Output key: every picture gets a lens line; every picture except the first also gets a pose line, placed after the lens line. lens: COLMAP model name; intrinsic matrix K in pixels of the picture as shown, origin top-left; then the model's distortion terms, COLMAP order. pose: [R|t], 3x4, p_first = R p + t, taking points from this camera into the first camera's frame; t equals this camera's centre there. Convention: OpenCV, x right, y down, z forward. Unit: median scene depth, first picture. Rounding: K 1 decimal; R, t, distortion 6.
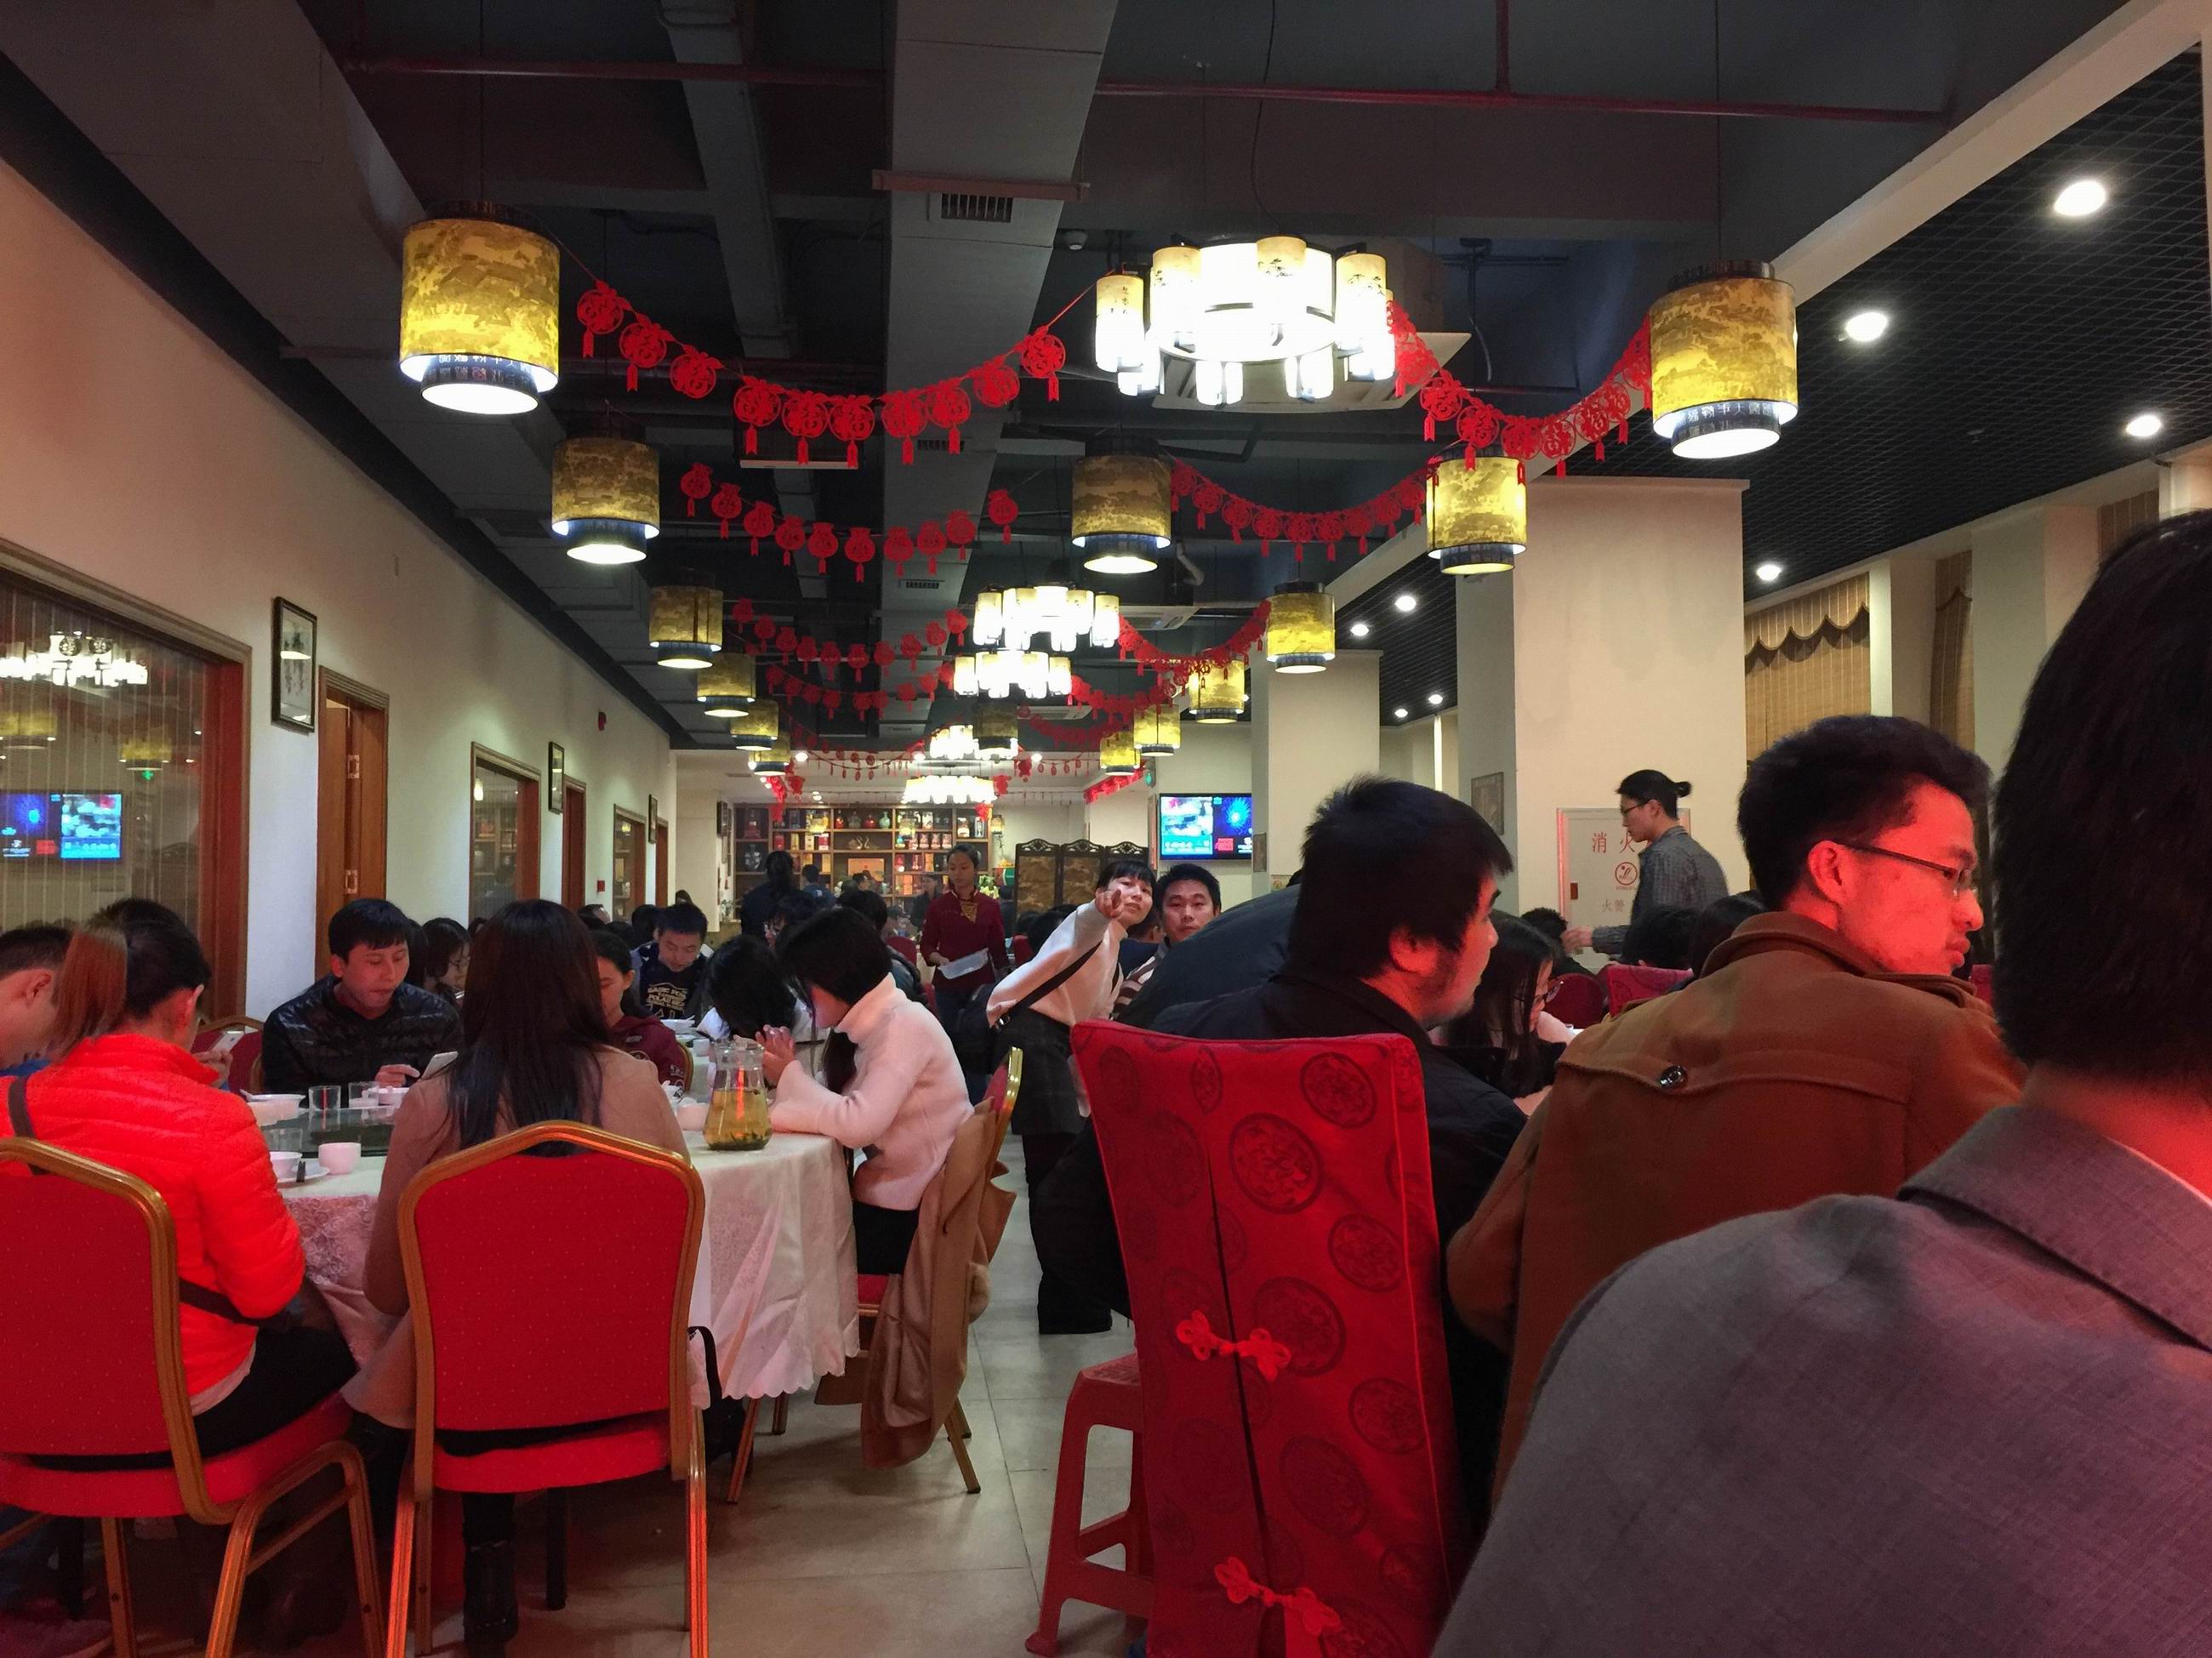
lens RADIAL K [[1886.8, 0, 1093.9], [0, 1886.8, 831.2], [0, 0, 1]] dist [0.043330, -0.047667]
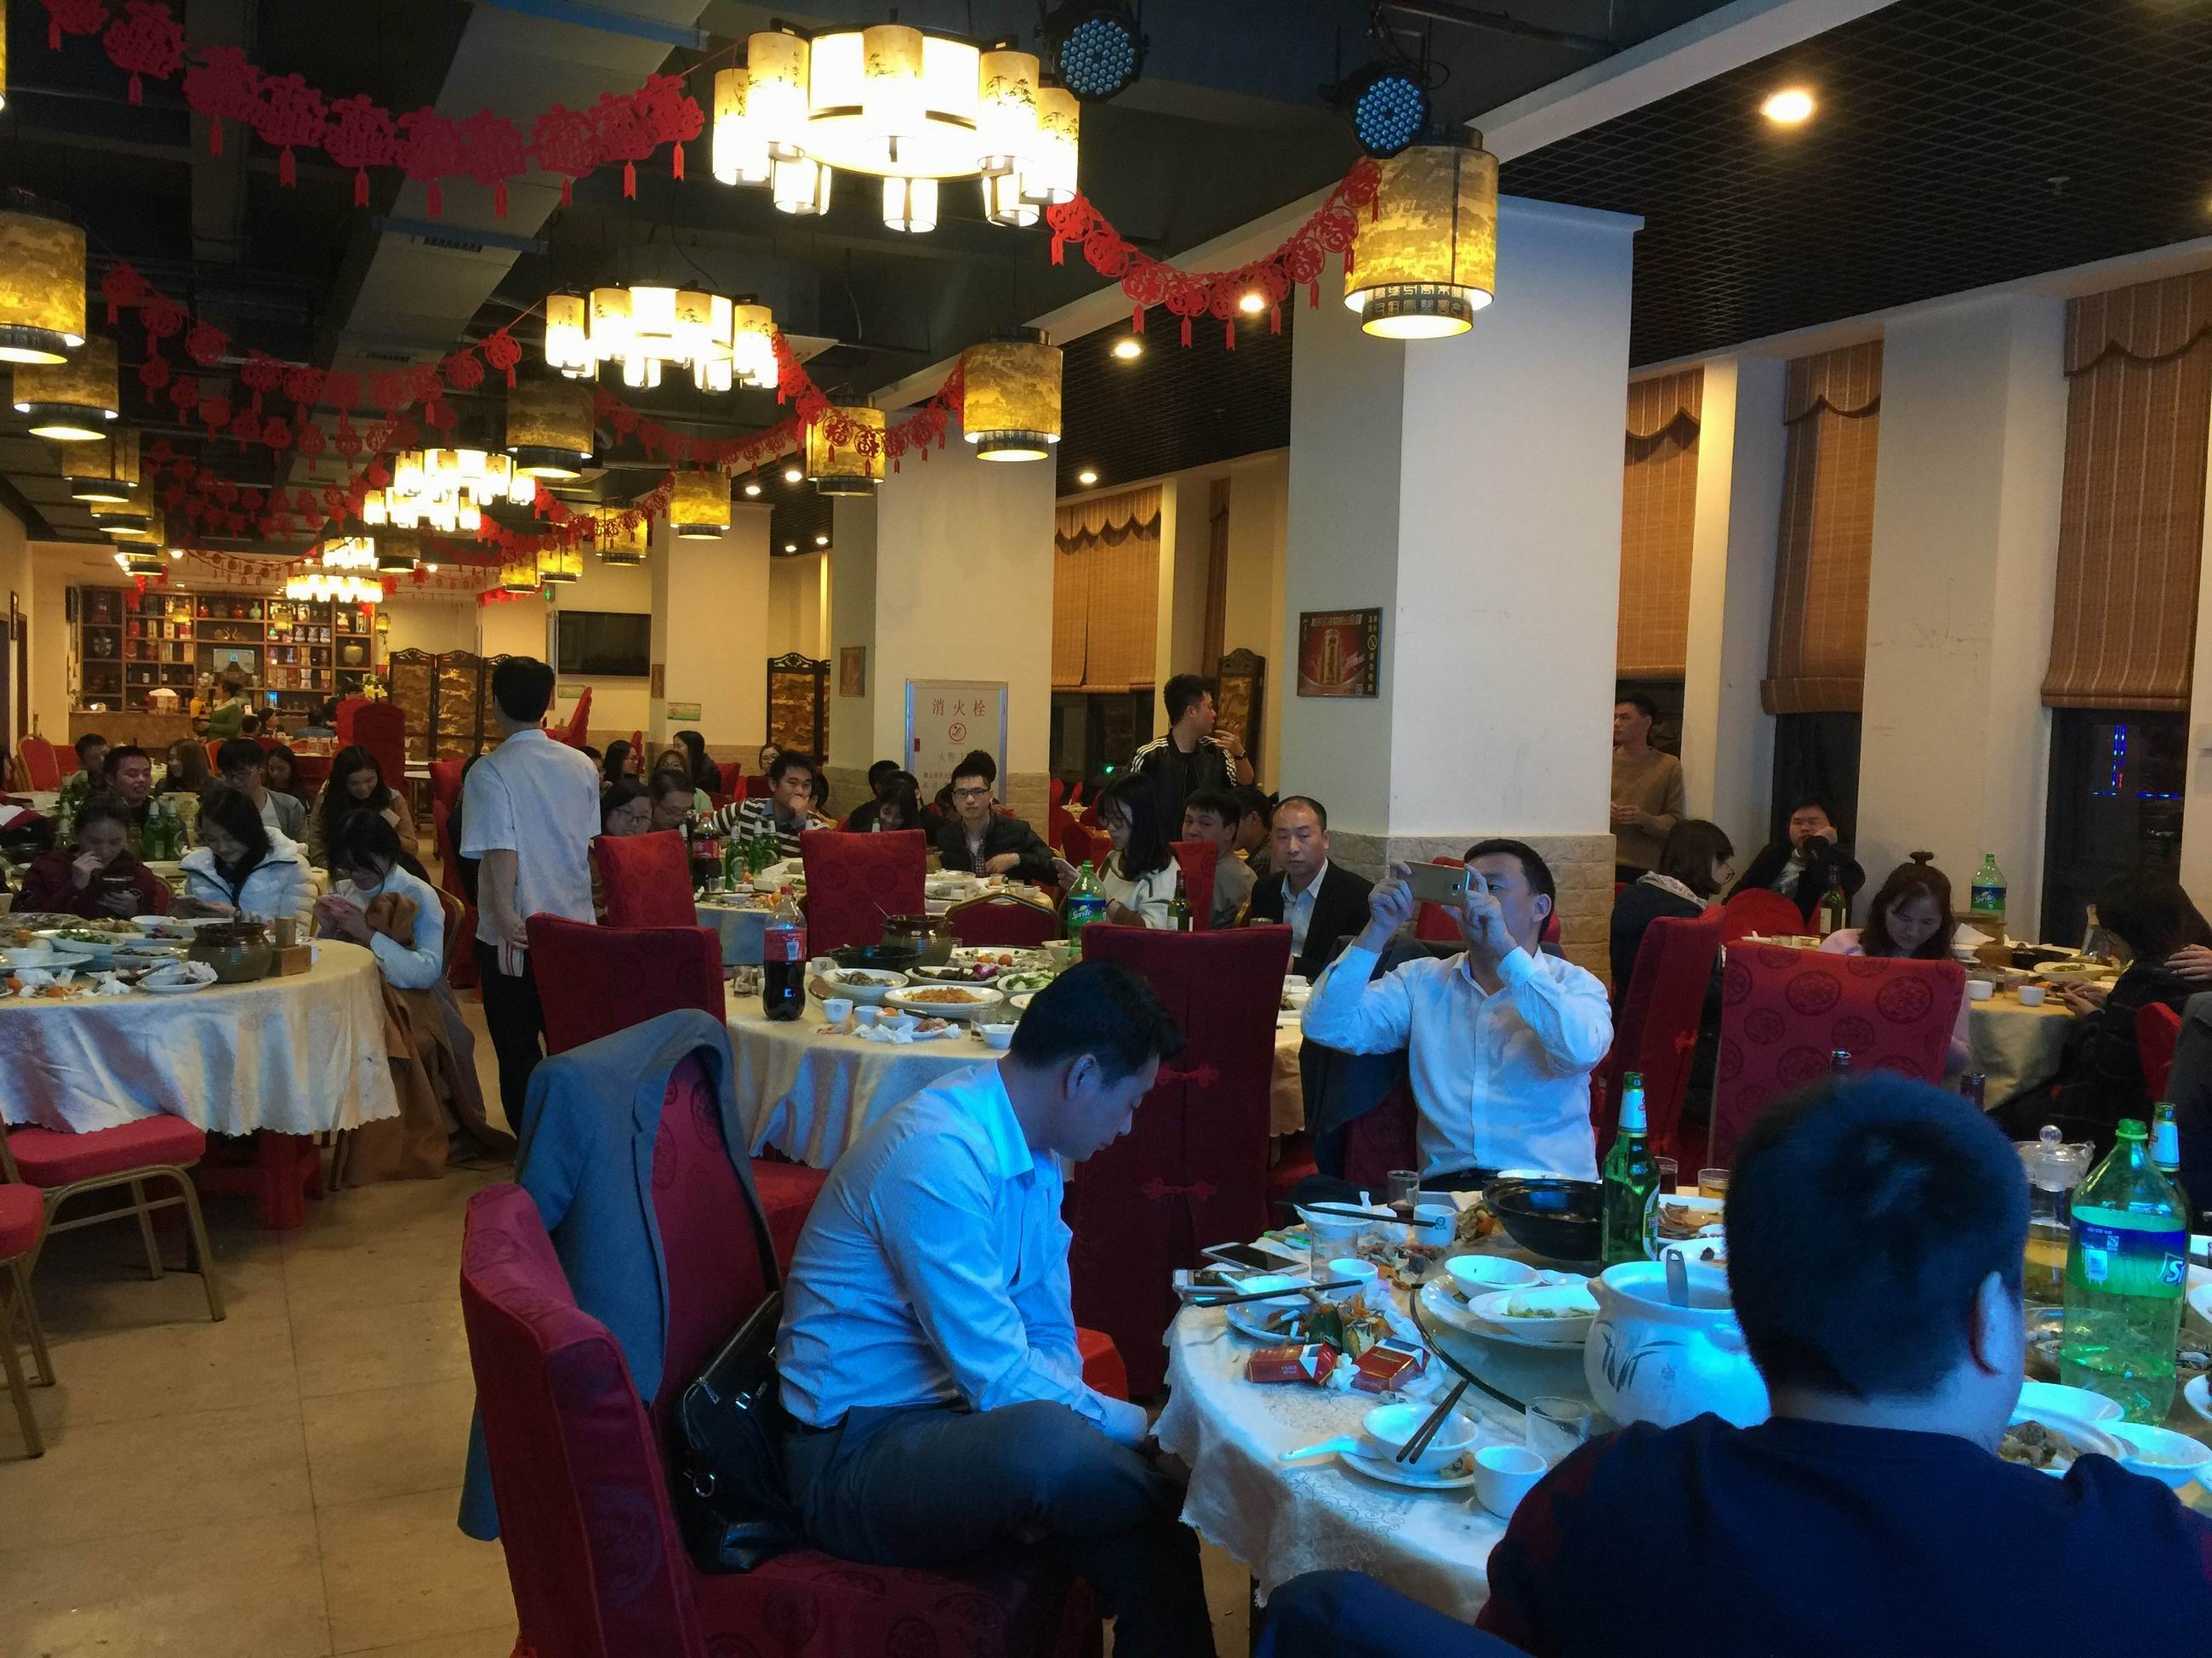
lens RADIAL K [[1886.8, 0, 1103.2], [0, 1886.8, 822.4], [0, 0, 1]] dist [0.043330, -0.047667]
pose [[0.947701, 0.009004, 0.319034, -0.023753], [-0.043101, 0.994056, 0.099977, -0.038318], [-0.316237, -0.108499, 0.942455, -0.184350]]
